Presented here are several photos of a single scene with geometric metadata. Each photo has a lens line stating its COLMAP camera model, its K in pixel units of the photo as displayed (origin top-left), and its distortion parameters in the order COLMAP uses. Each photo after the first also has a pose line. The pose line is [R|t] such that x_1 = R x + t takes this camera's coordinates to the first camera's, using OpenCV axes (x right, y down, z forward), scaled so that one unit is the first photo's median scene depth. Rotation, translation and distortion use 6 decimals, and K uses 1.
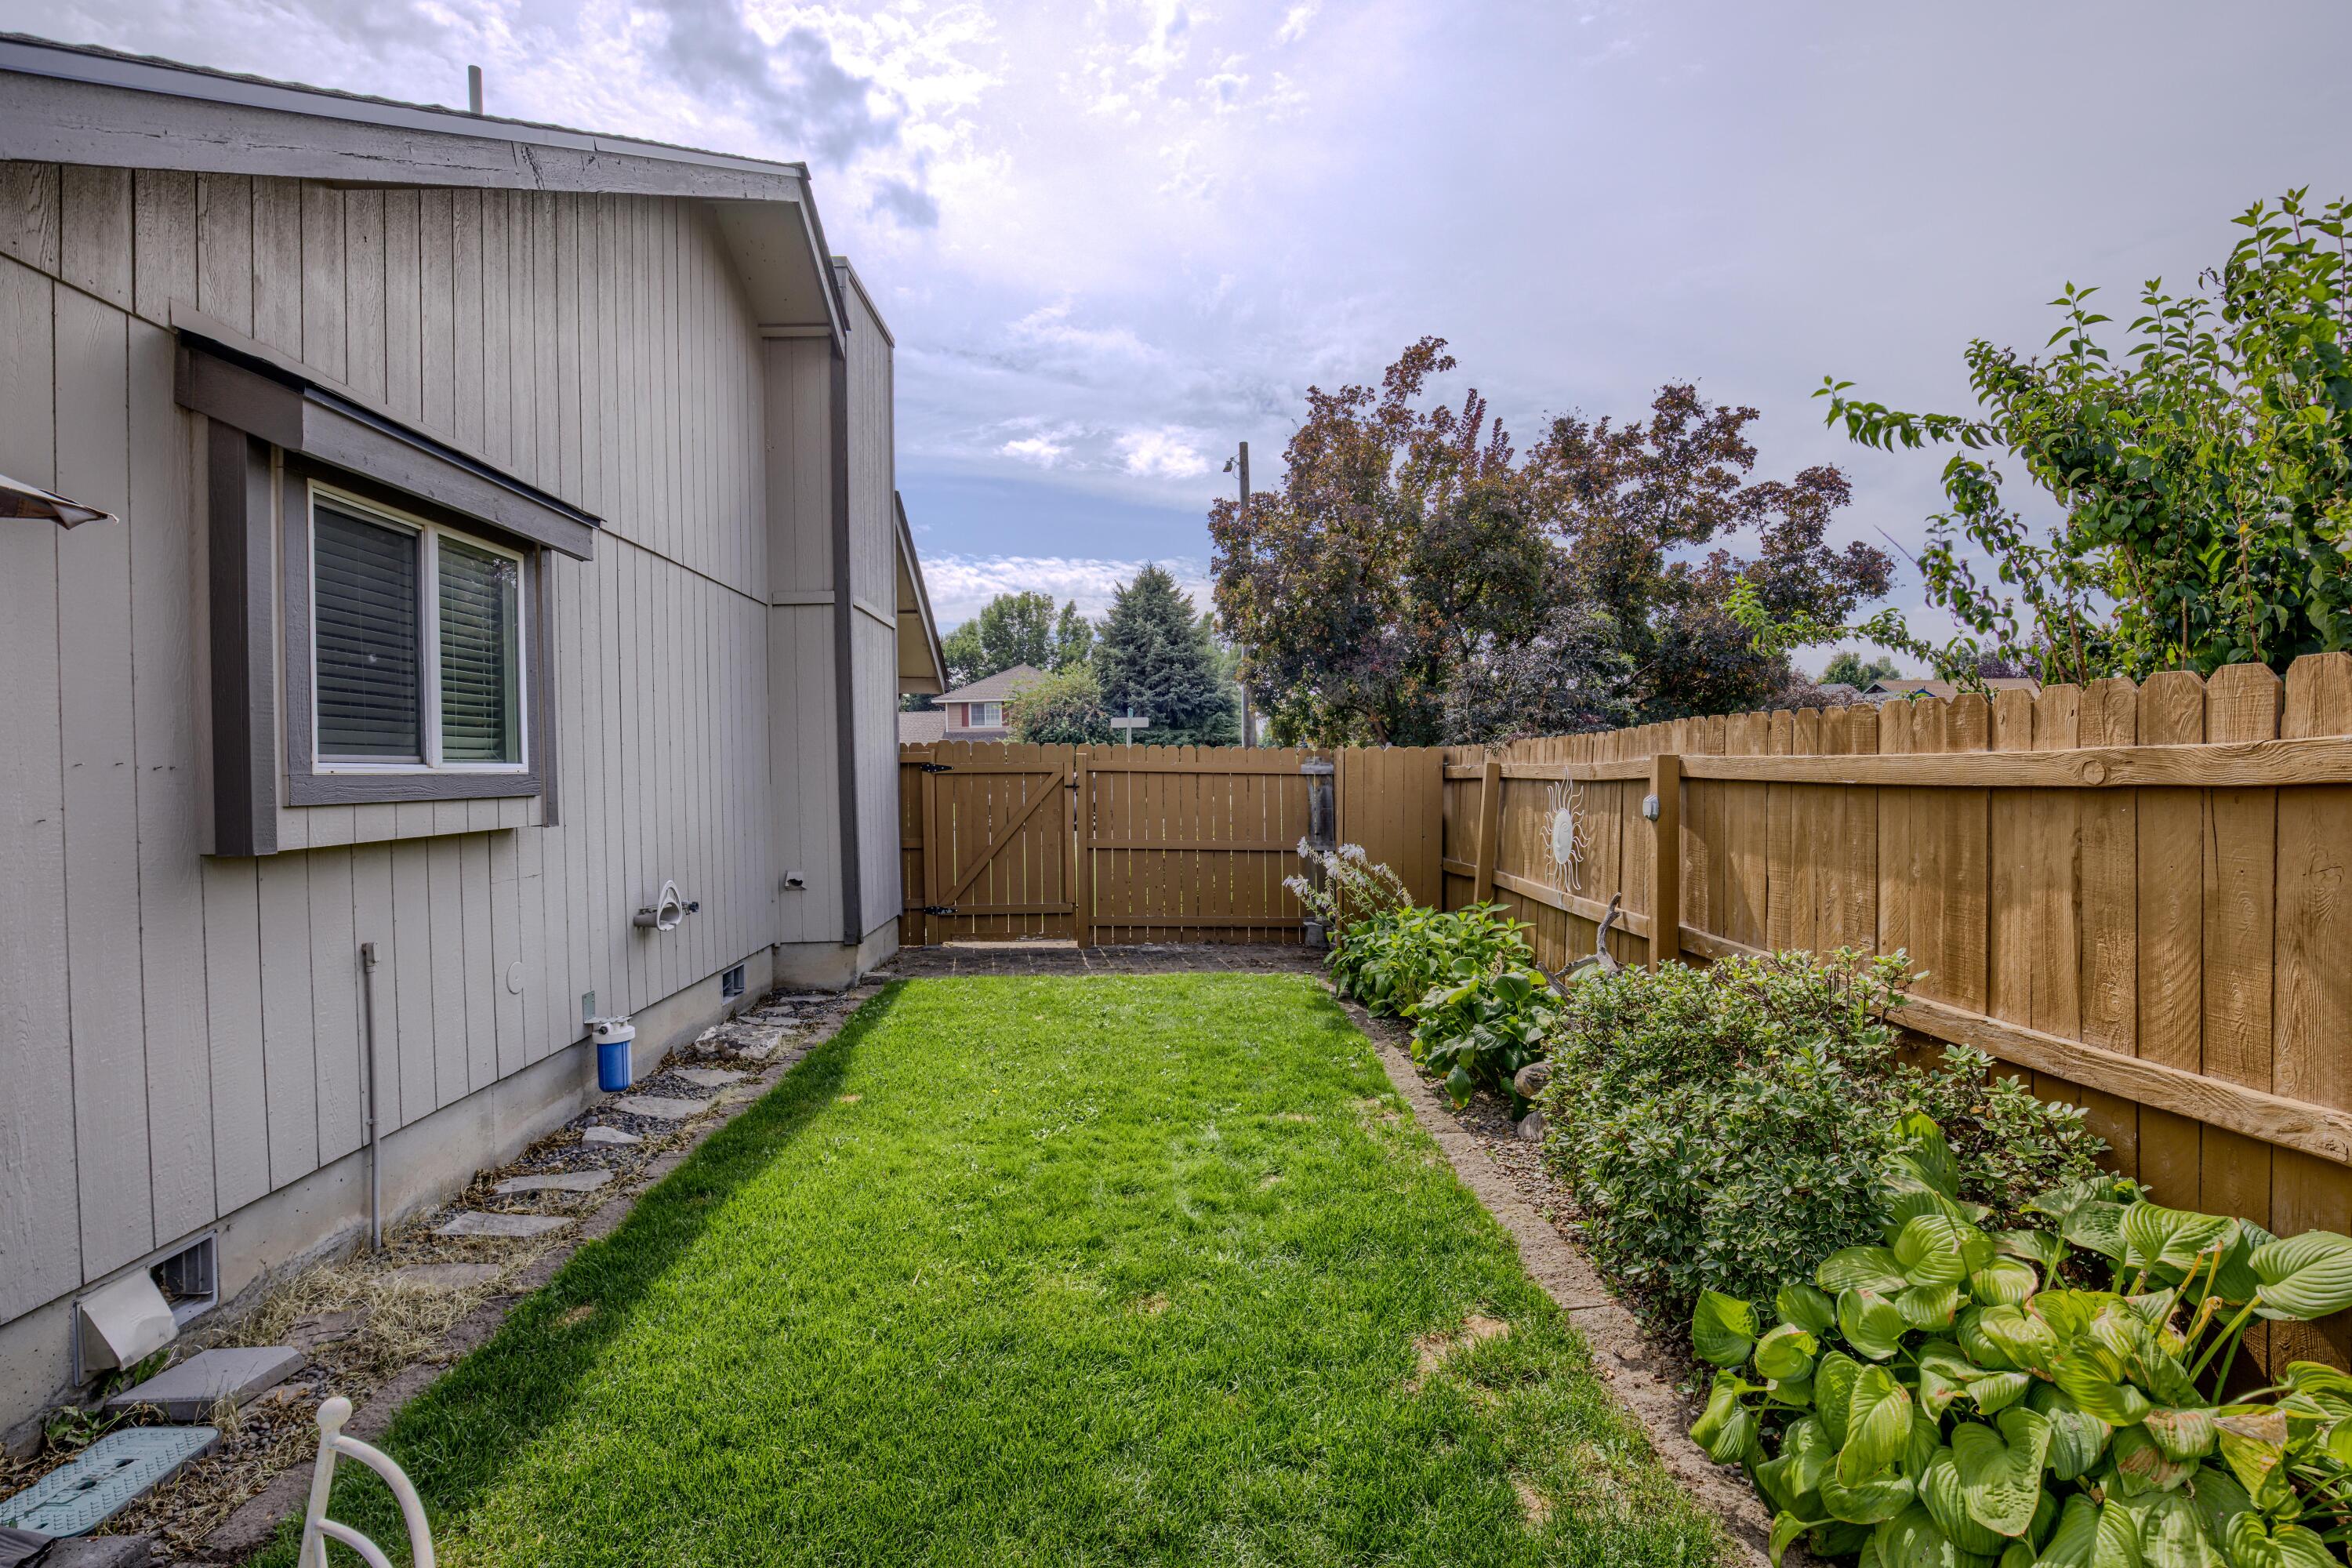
lens RADIAL K [[1091.4, 0, 1181.8], [0, 1091.4, 794.7], [0, 0, 1]] dist [-0.027783, 0.003731]
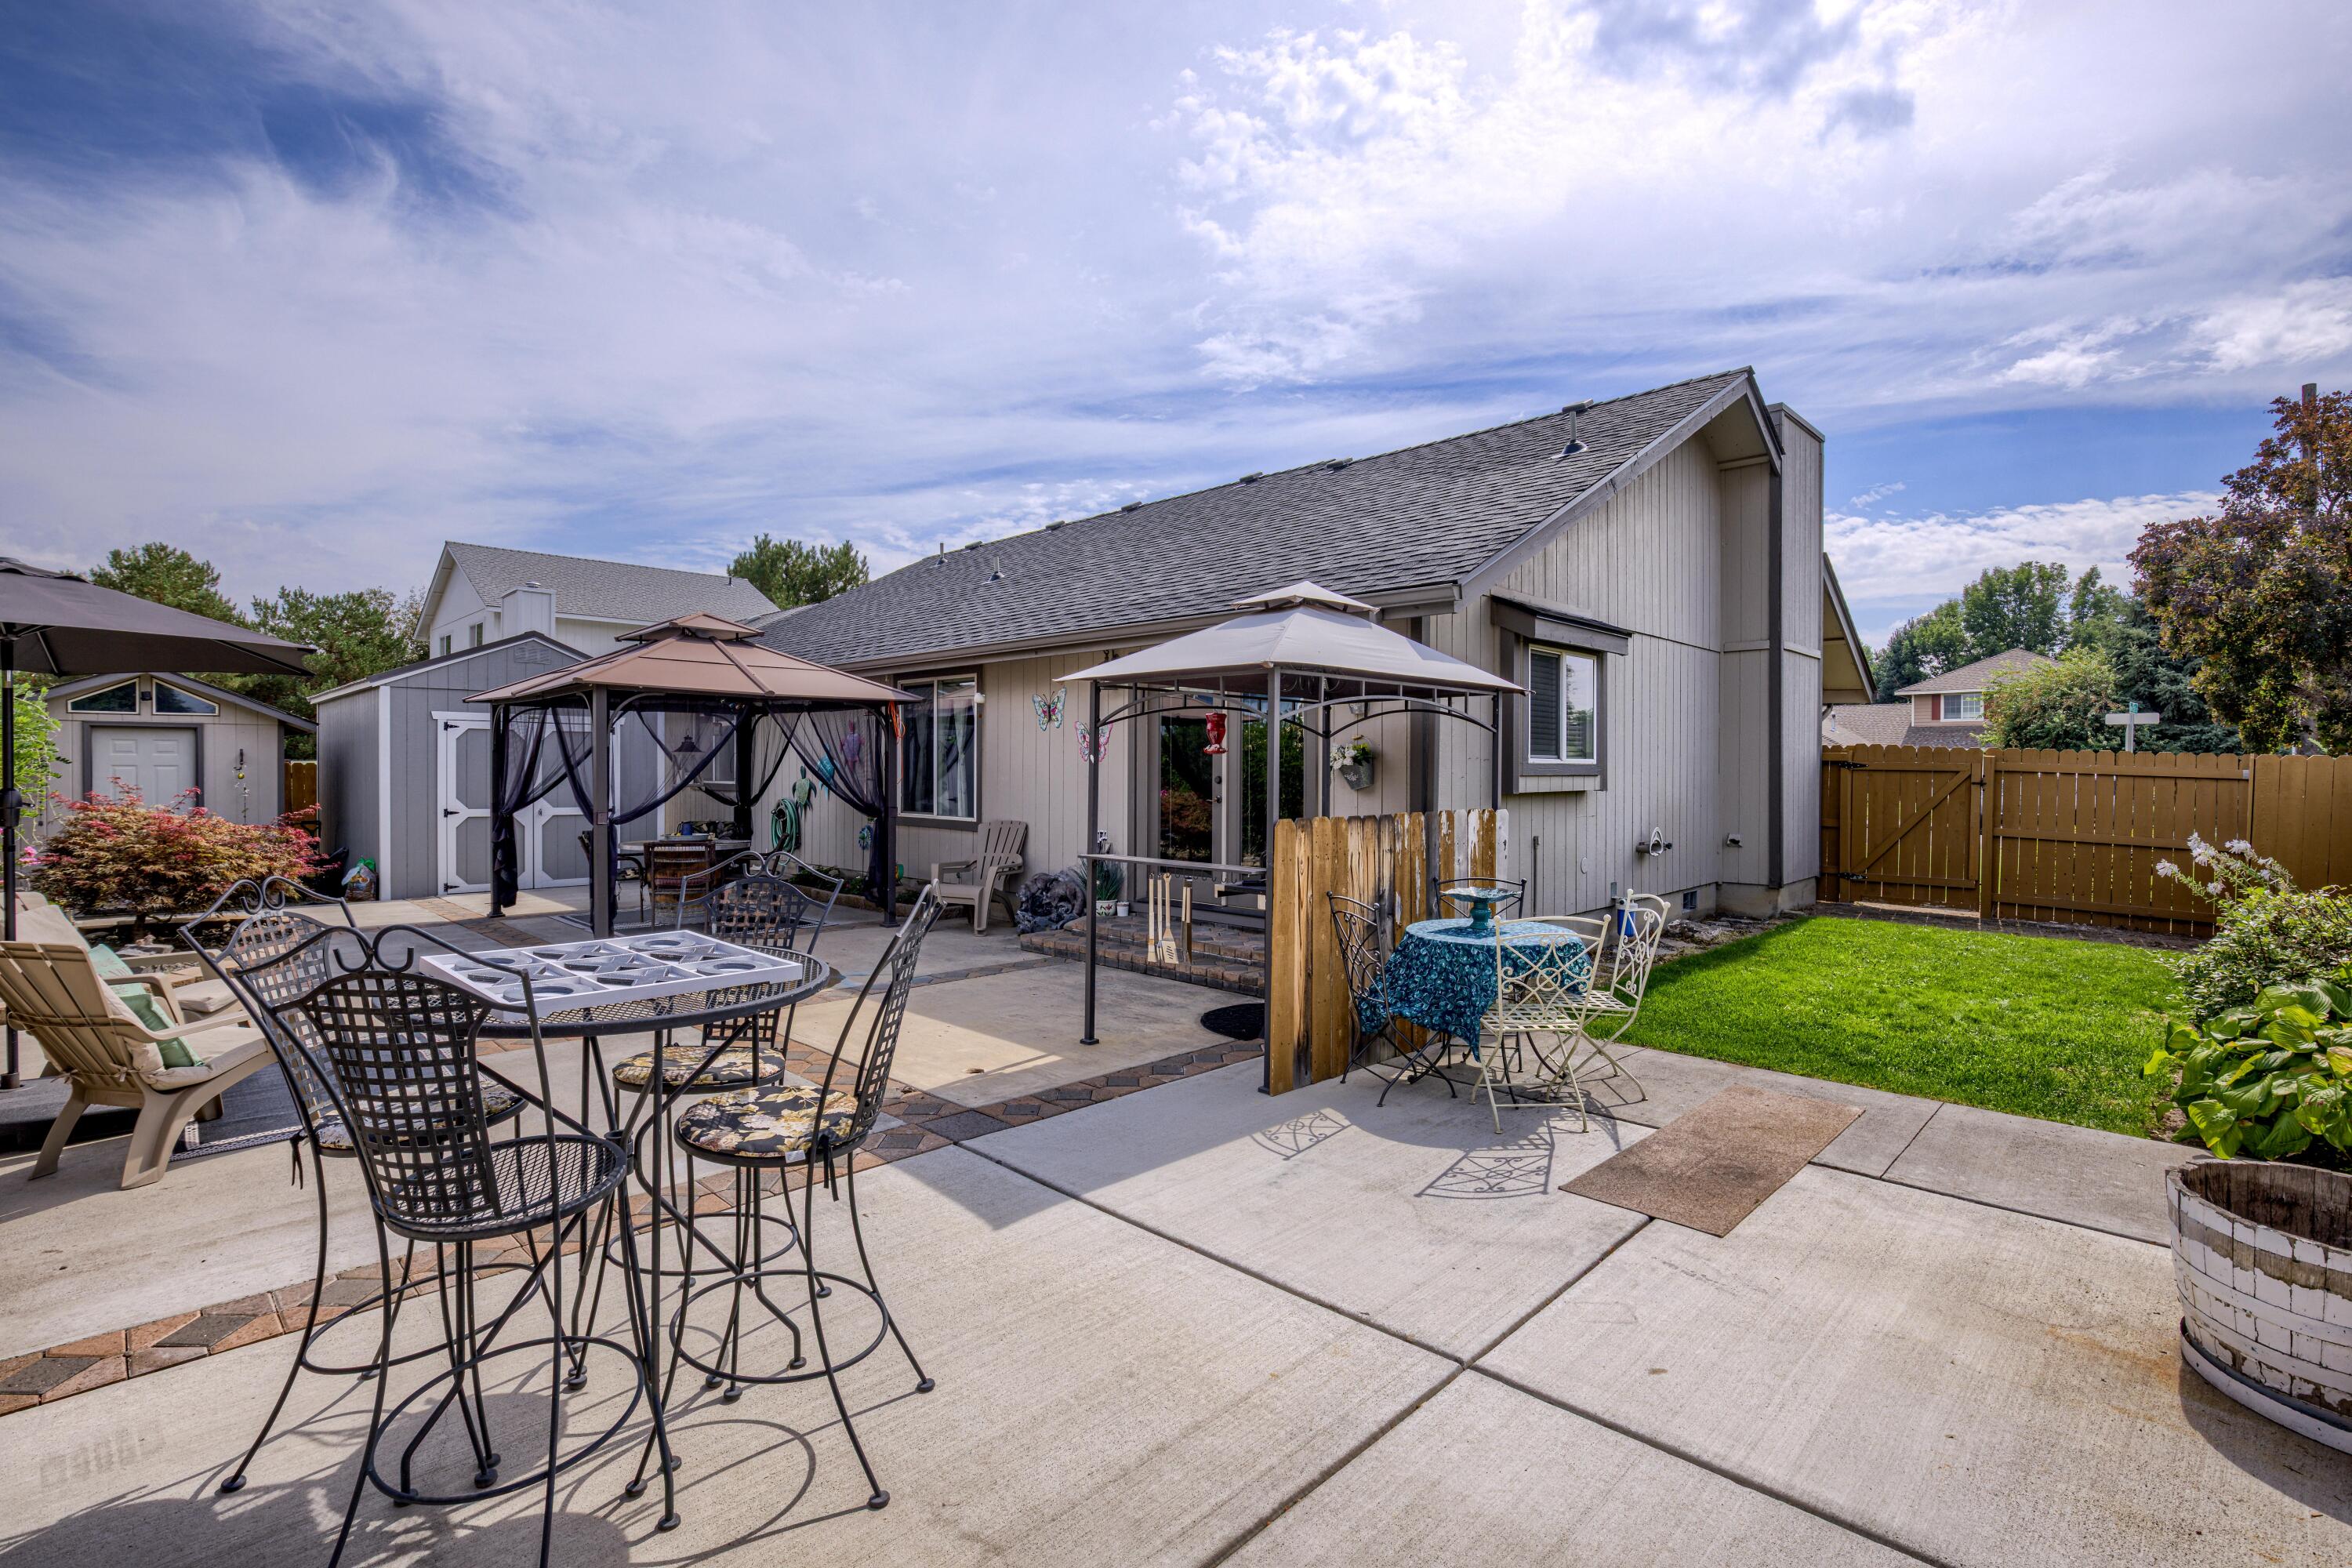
lens RADIAL K [[1091.4, 0, 1179.0], [0, 1091.4, 752.7], [0, 0, 1]] dist [-0.027783, 0.003731]
pose [[0.681480, 0.014033, -0.731702, 0.202039], [-0.036371, 0.999230, -0.014711, 0.009949], [0.730932, 0.036638, 0.681466, -0.548965]]
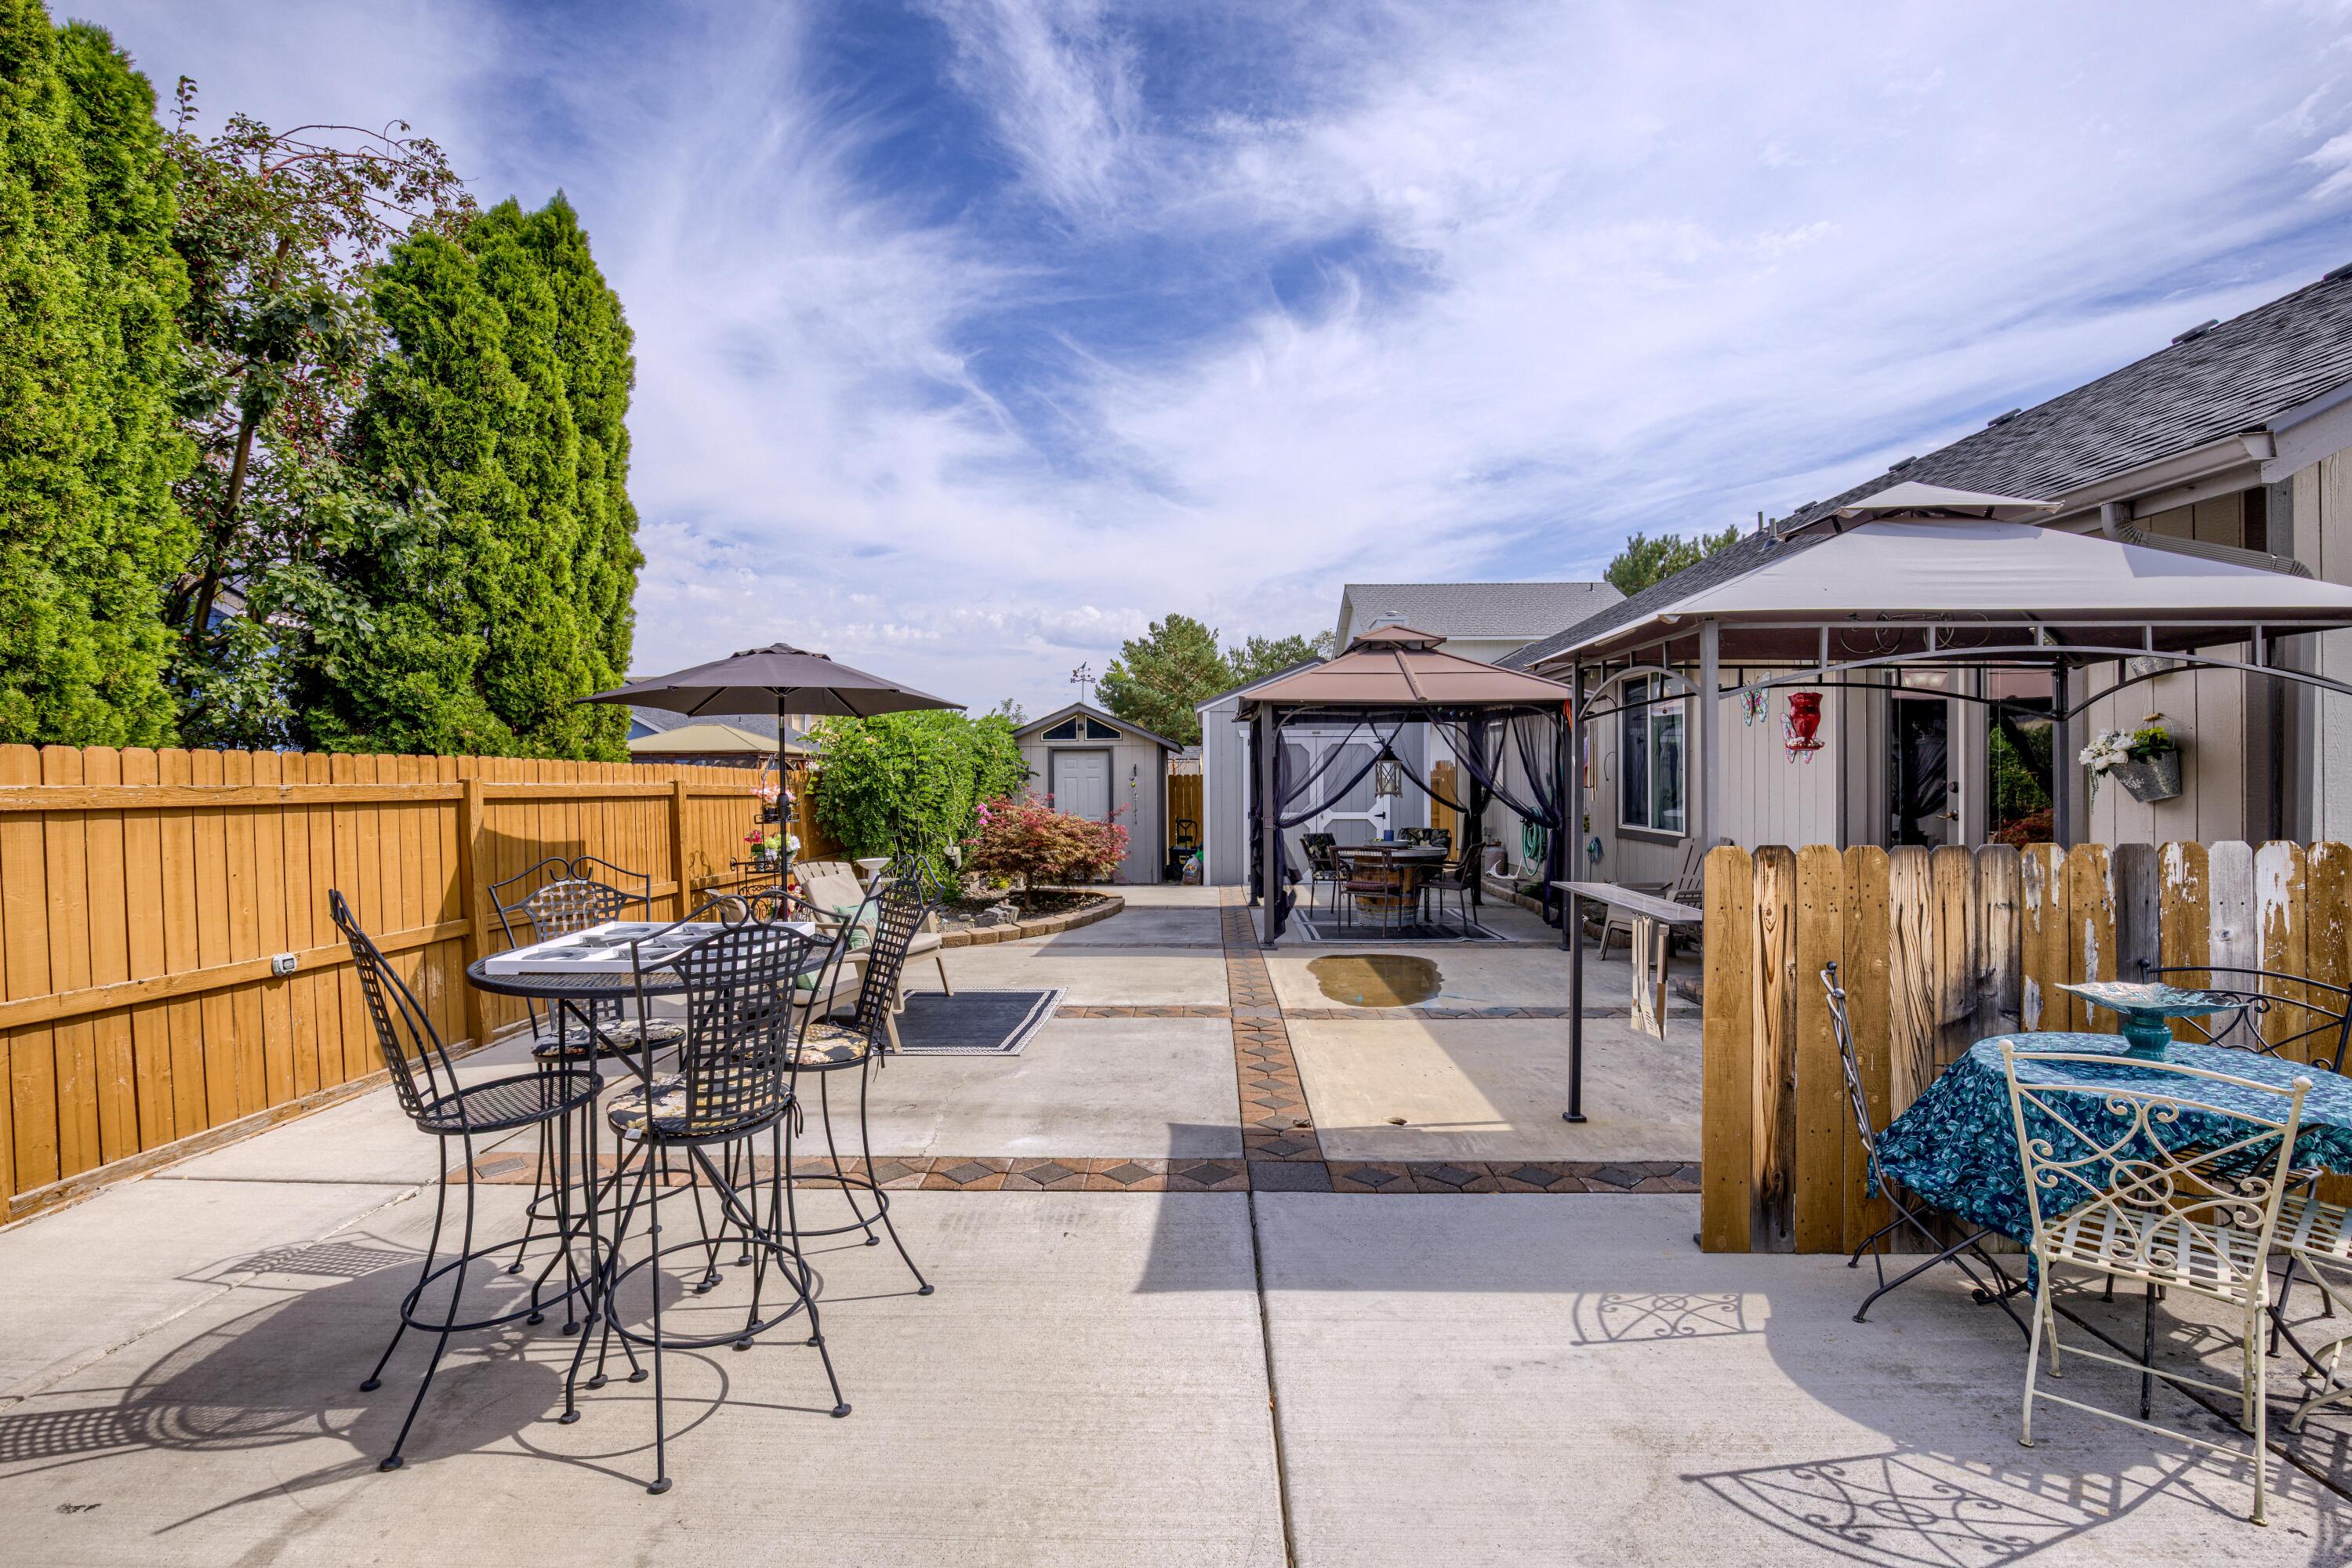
lens RADIAL K [[1091.4, 0, 1170.1], [0, 1091.4, 750.8], [0, 0, 1]] dist [-0.027783, 0.003731]
pose [[-0.081678, -0.001049, -0.996658, 0.221581], [-0.018038, 0.999837, 0.000426, 0.003450], [0.996496, 0.018012, -0.081683, -0.248952]]
